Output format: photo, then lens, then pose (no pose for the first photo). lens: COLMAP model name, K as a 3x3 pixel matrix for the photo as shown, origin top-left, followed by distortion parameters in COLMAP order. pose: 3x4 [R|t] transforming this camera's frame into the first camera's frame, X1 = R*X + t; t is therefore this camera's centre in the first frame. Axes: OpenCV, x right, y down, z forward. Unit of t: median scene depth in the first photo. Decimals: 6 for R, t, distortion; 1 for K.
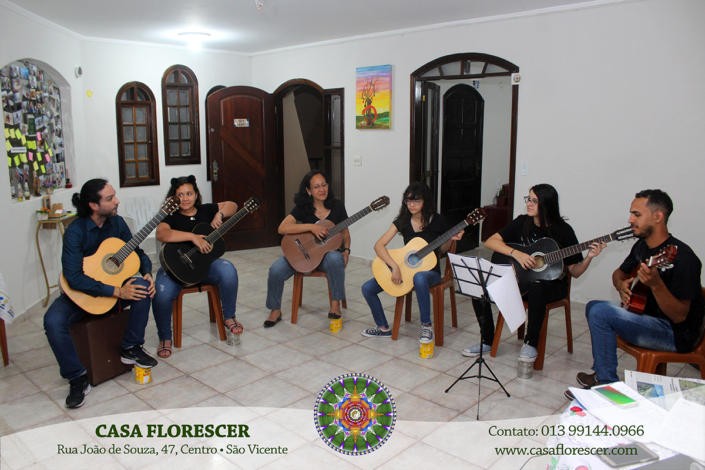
lens RADIAL K [[562.8, 0, 354.1], [0, 562.8, 251.6], [0, 0, 1]] dist [-0.146349, 0.101572]
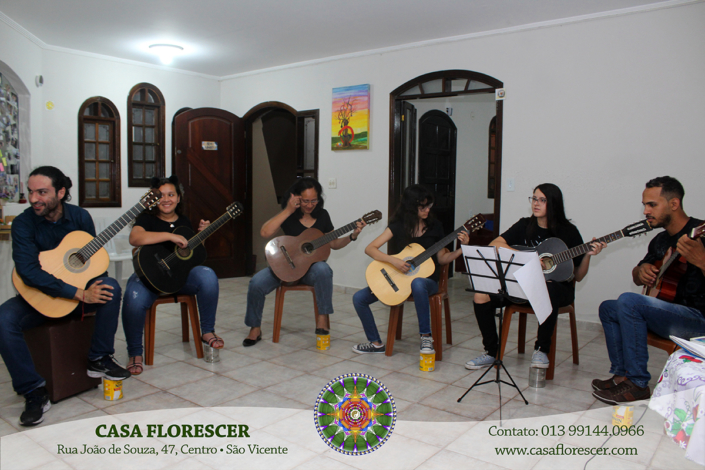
lens RADIAL K [[562.8, 0, 354.1], [0, 562.8, 251.6], [0, 0, 1]] dist [-0.146349, 0.101572]
pose [[0.995792, 0.002754, 0.091598, -0.060570], [0.006280, 0.995148, -0.098186, 0.067092], [-0.091424, 0.098349, 0.990944, 0.065760]]
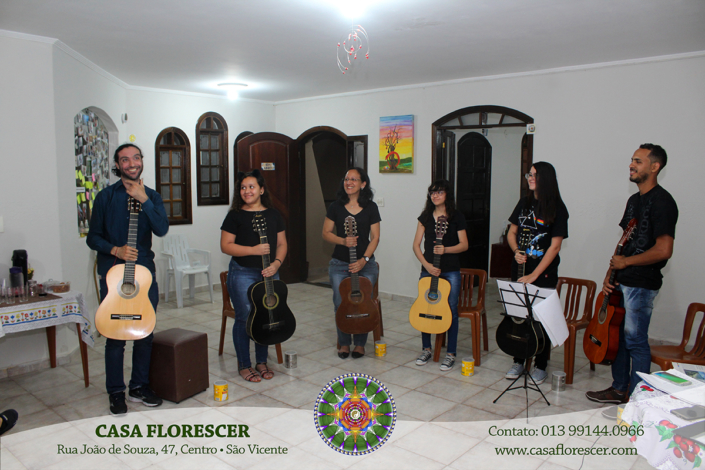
lens RADIAL K [[564.2, 0, 357.5], [0, 564.2, 254.5], [0, 0, 1]] dist [-0.151701, 0.138852]
pose [[0.999154, -0.003227, 0.040988, -0.110493], [0.006083, 0.997545, -0.069767, 0.019107], [-0.040662, 0.069957, 0.996721, -0.098616]]
